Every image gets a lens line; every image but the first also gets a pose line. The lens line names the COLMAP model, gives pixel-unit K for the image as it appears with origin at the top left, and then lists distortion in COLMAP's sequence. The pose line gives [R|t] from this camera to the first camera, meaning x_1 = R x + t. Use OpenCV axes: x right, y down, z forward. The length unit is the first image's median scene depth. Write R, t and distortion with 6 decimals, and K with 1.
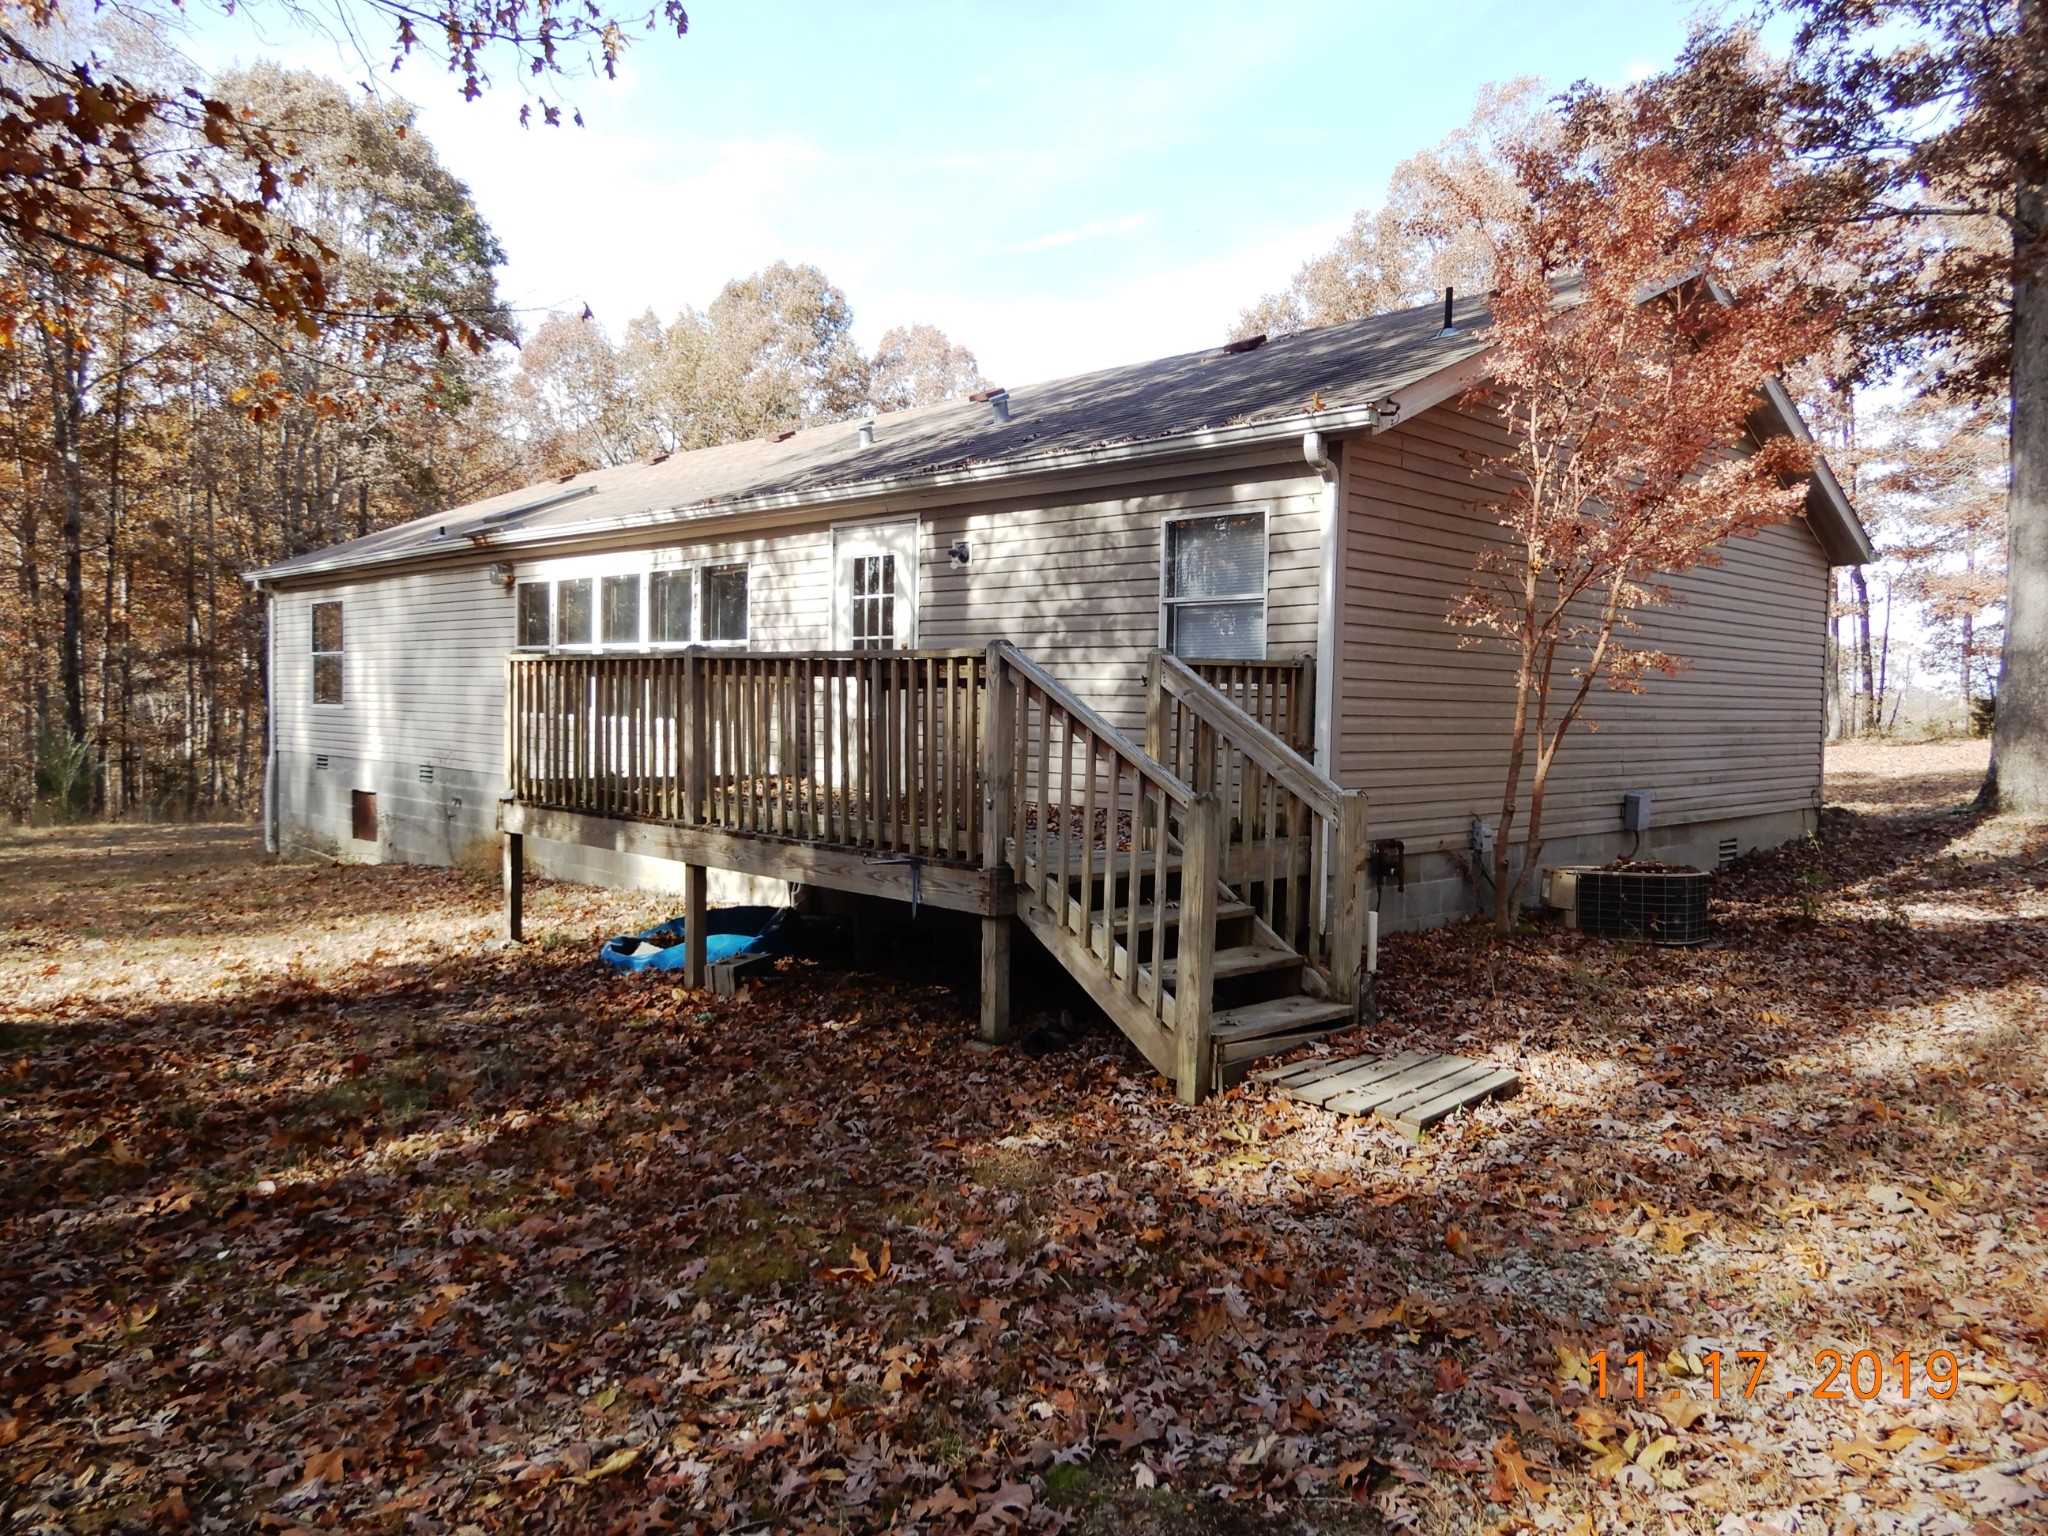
lens RADIAL K [[1465.3, 0, 1030.7], [0, 1465.3, 764.2], [0, 0, 1]] dist [0.007631, 0.008218]
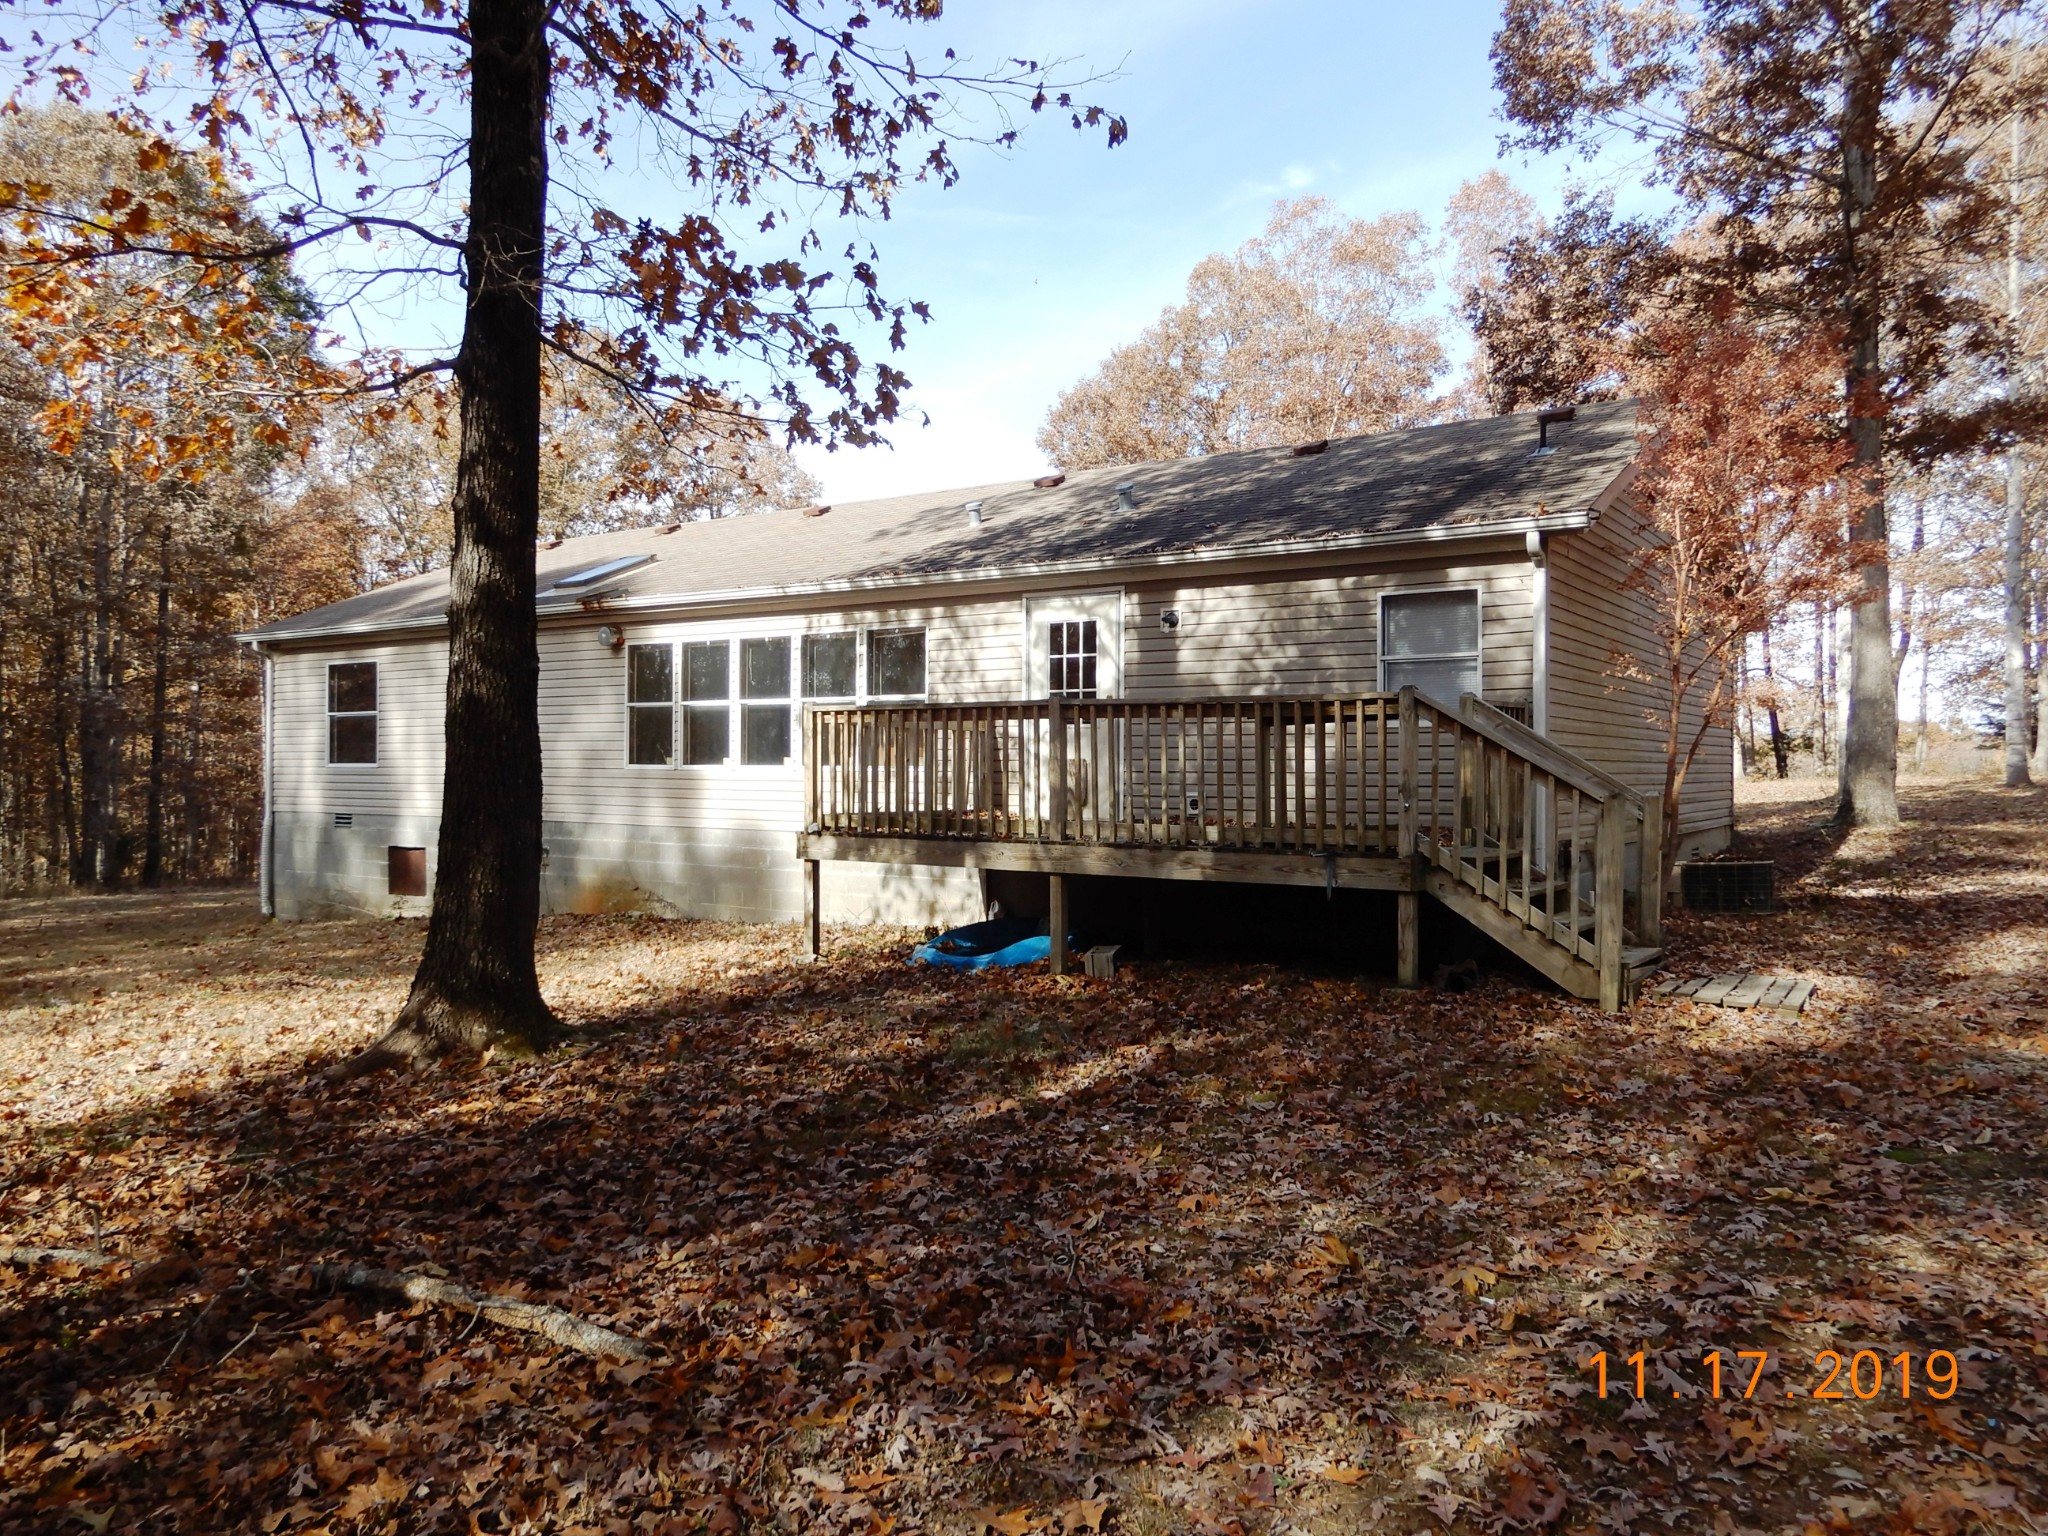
lens RADIAL K [[1465.3, 0, 1030.0], [0, 1465.3, 766.6], [0, 0, 1]] dist [0.007631, 0.008218]
pose [[0.981571, -0.015157, 0.190497, -0.371735], [0.022957, 0.998983, -0.038804, 0.020125], [-0.189715, 0.042462, 0.980921, -0.149119]]
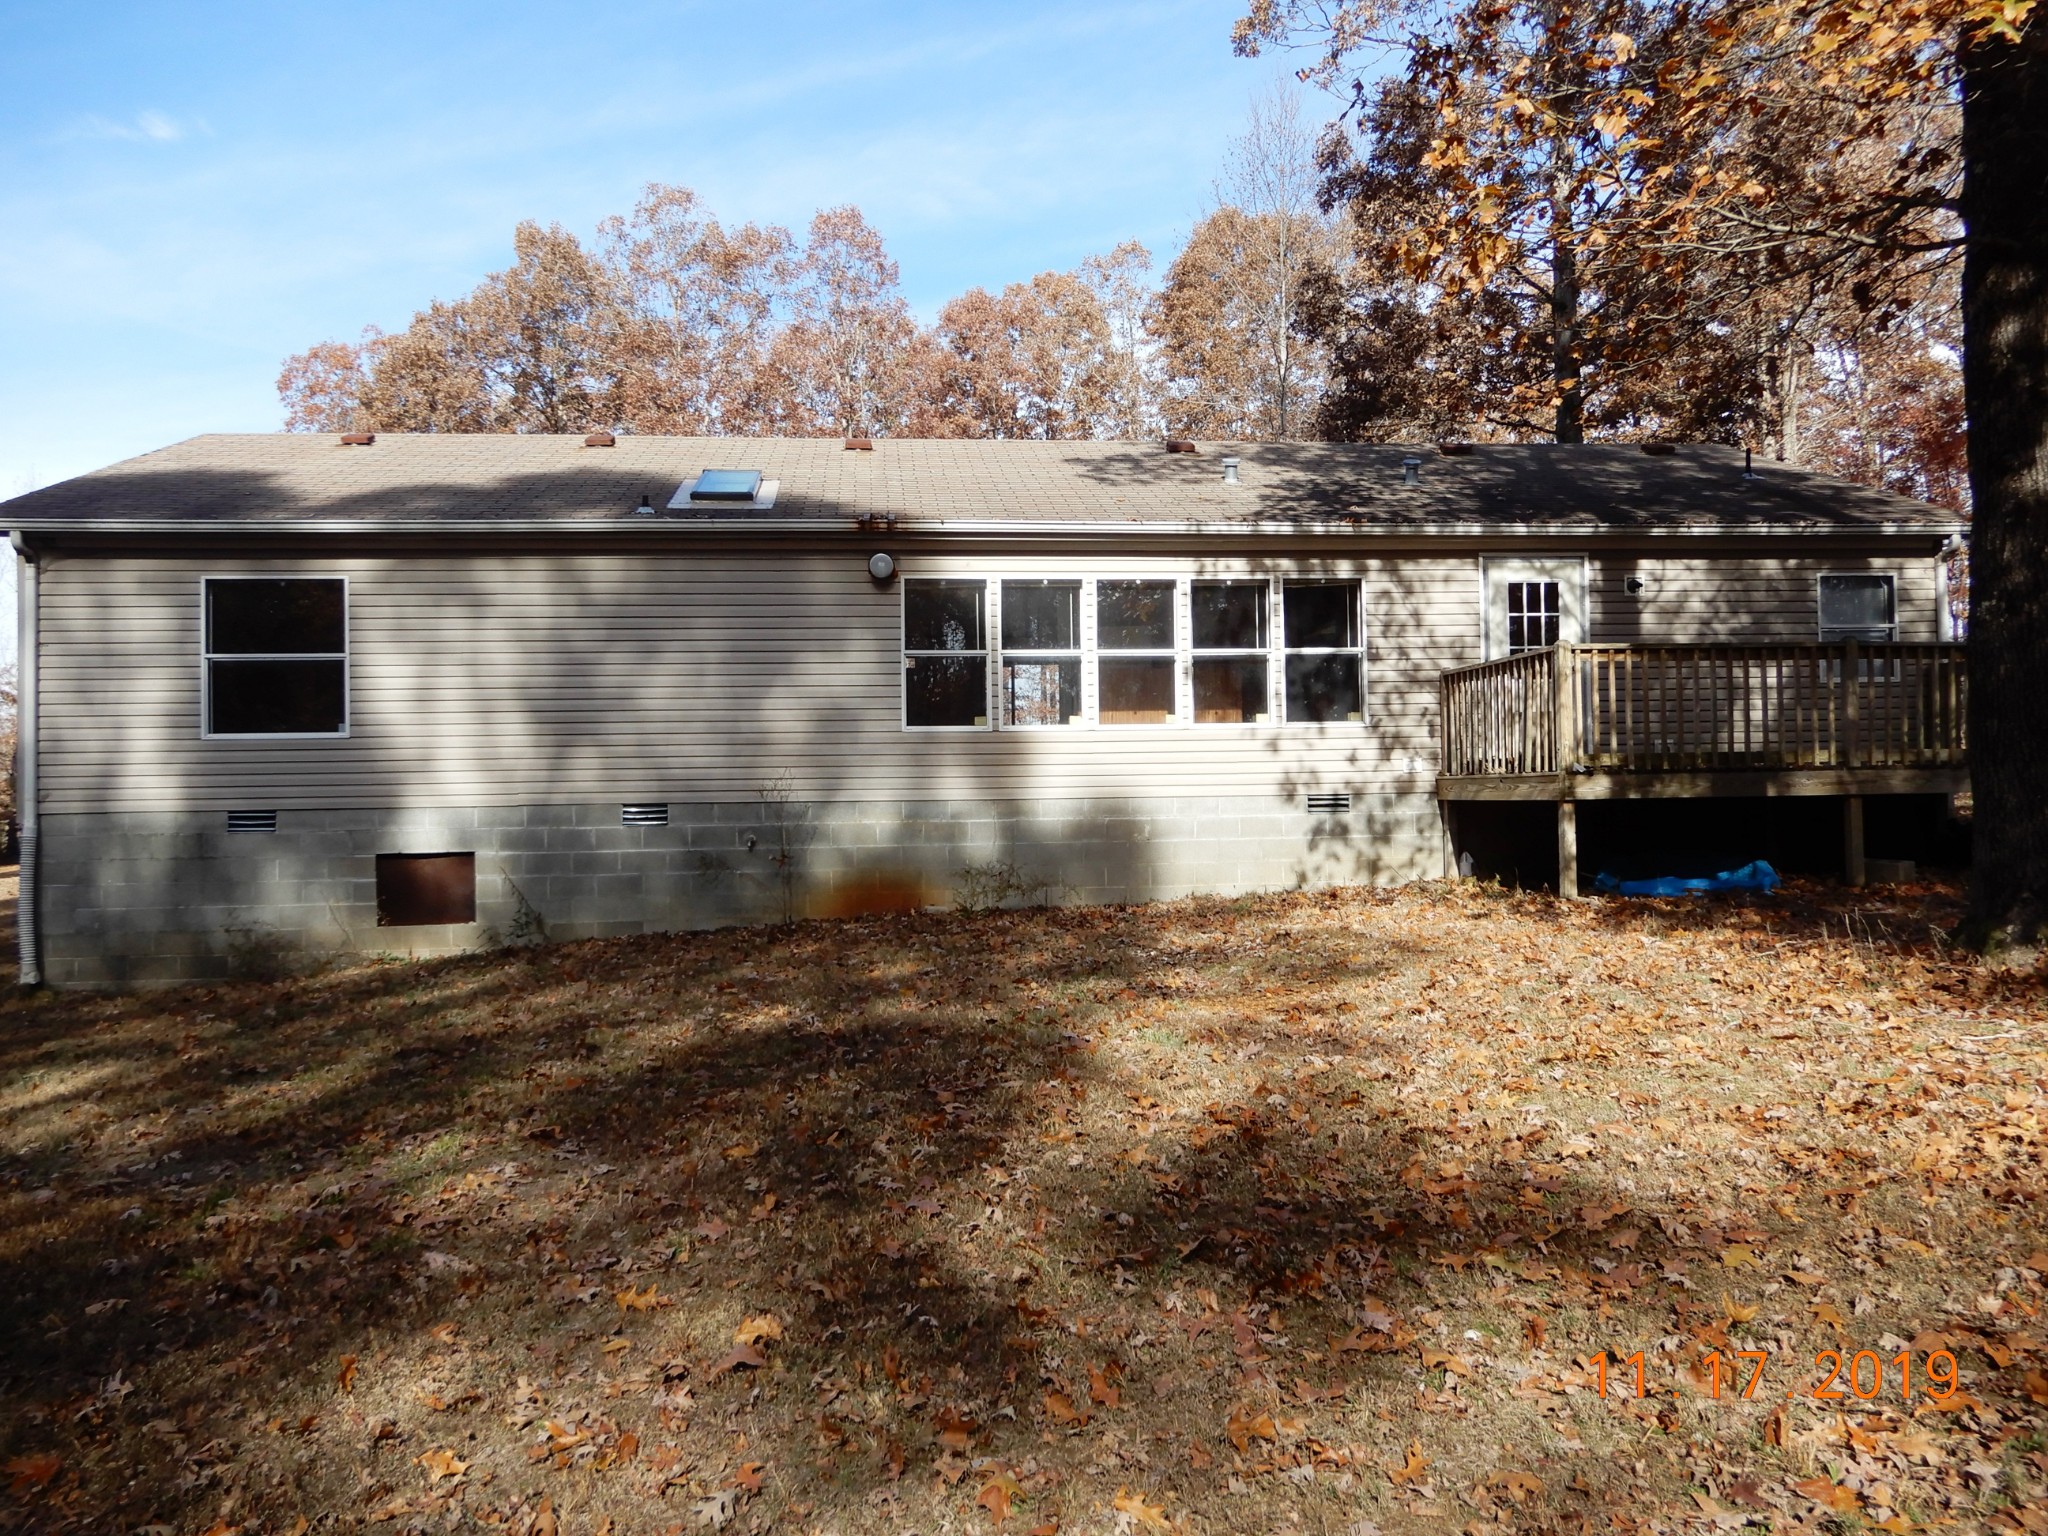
lens RADIAL K [[1465.3, 0, 1033.4], [0, 1465.3, 781.3], [0, 0, 1]] dist [0.007631, 0.008218]
pose [[0.625924, -0.023649, 0.779526, -1.369623], [0.062184, 0.997871, -0.019658, 0.025970], [-0.777401, 0.060779, 0.626062, 0.563838]]
